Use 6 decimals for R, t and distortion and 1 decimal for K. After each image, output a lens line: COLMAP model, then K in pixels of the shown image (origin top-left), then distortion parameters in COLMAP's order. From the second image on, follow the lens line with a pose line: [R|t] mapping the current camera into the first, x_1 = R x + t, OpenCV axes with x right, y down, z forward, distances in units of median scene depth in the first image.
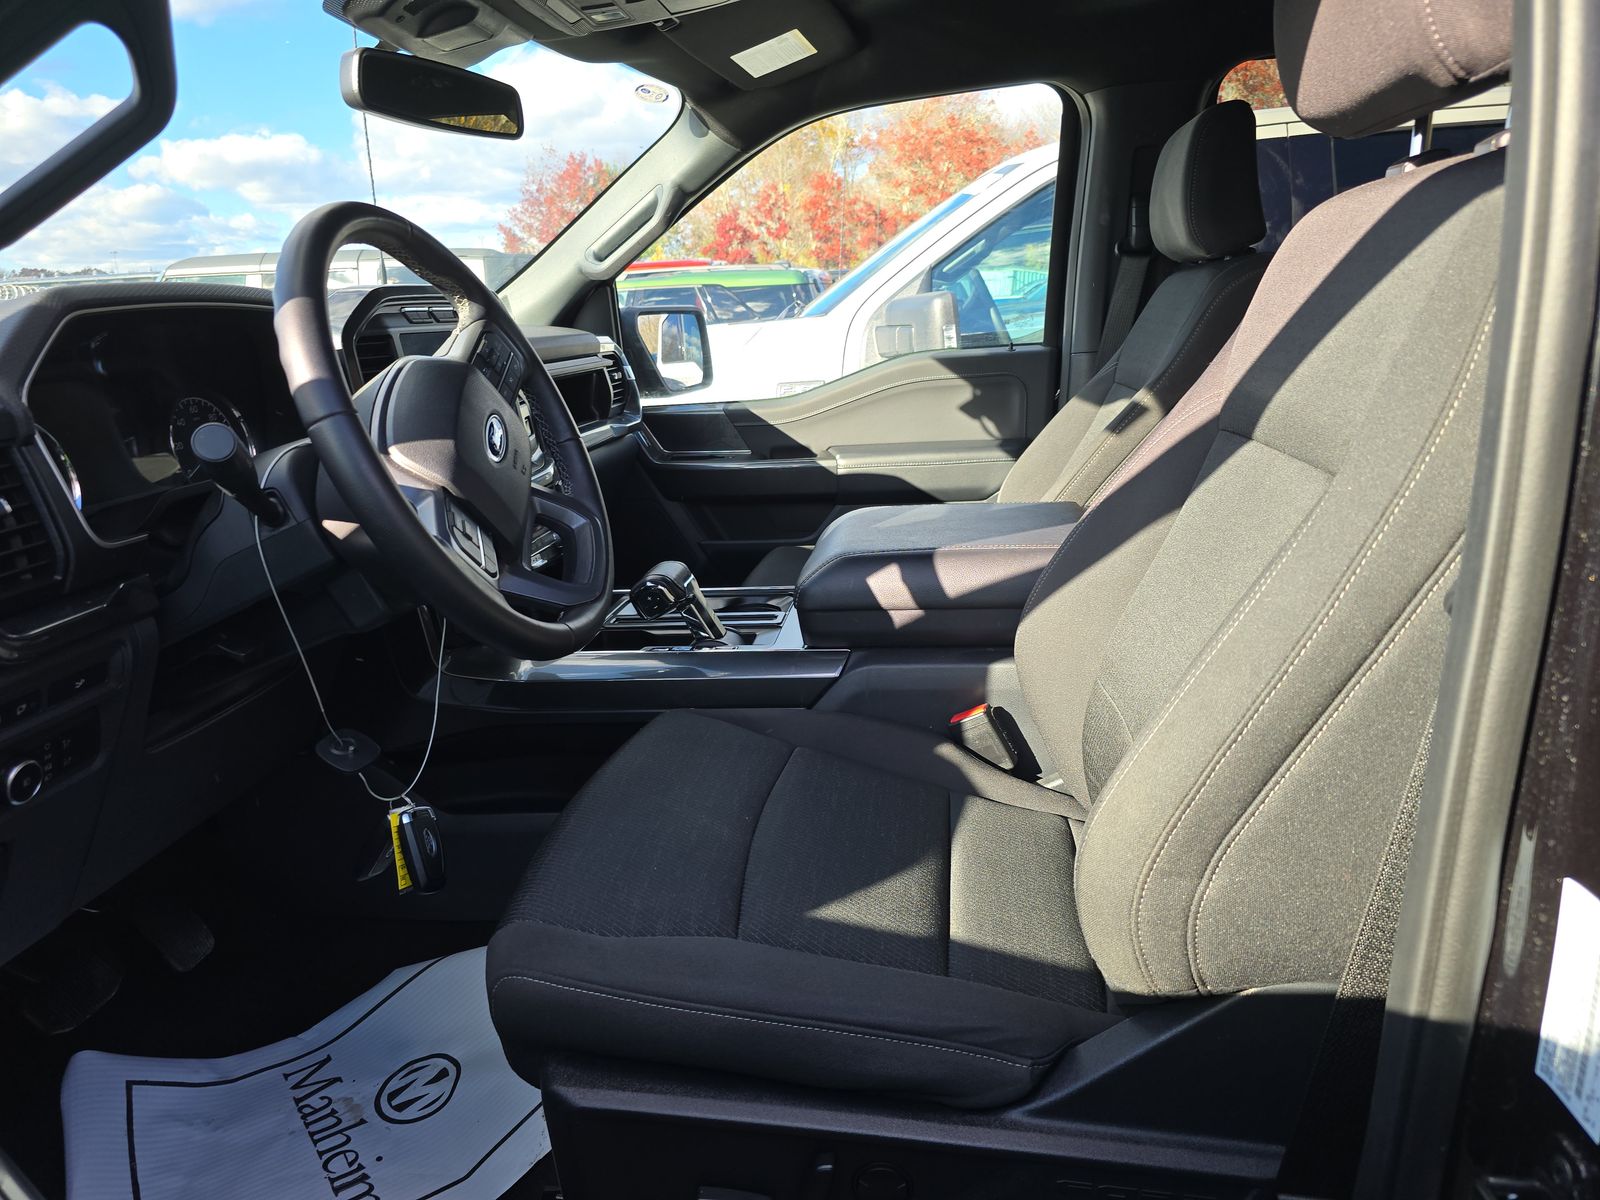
lens RADIAL K [[1087.8, 0, 800.0], [0, 1087.8, 600.0], [0, 0, 1]] dist [0.057960, -0.057831]
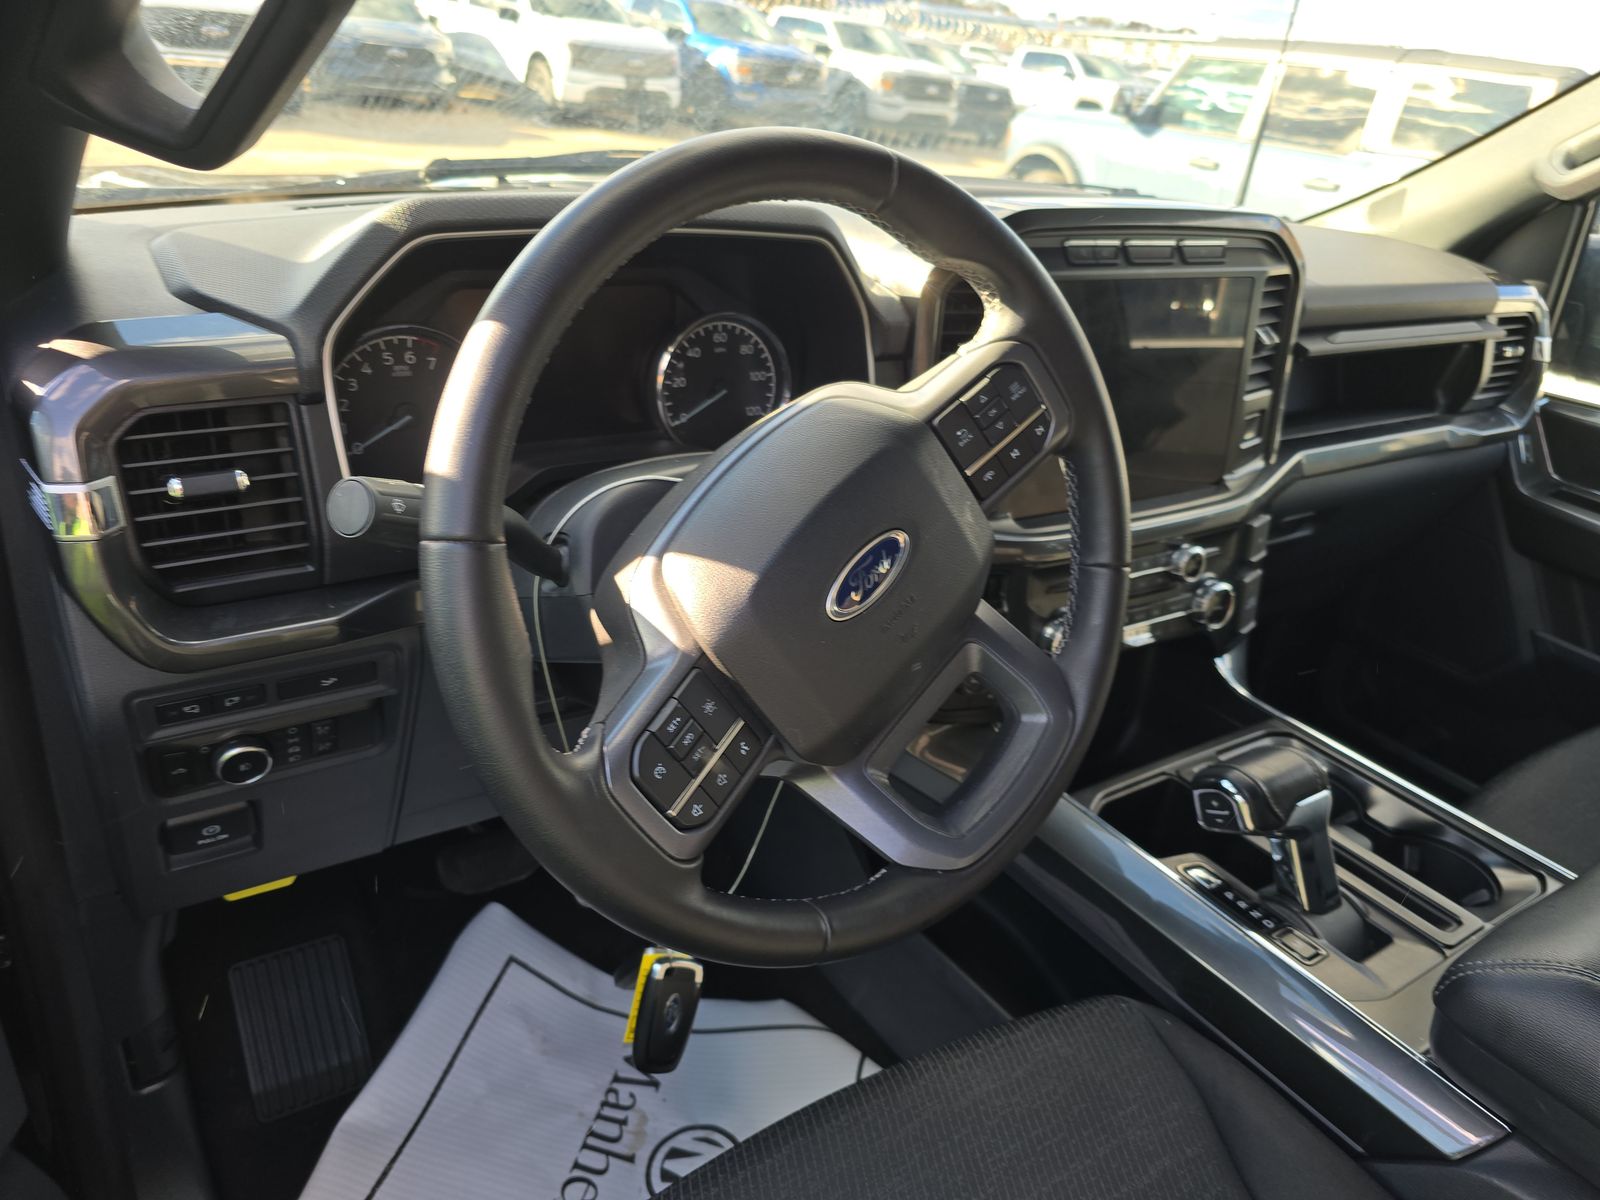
lens RADIAL K [[1087.8, 0, 800.0], [0, 1087.8, 600.0], [0, 0, 1]] dist [0.057960, -0.057831]
pose [[0.649636, 0.431018, -0.626256, 0.051676], [-0.318202, 0.902285, 0.290912, -0.232171], [0.690450, 0.010289, 0.723307, 0.443810]]
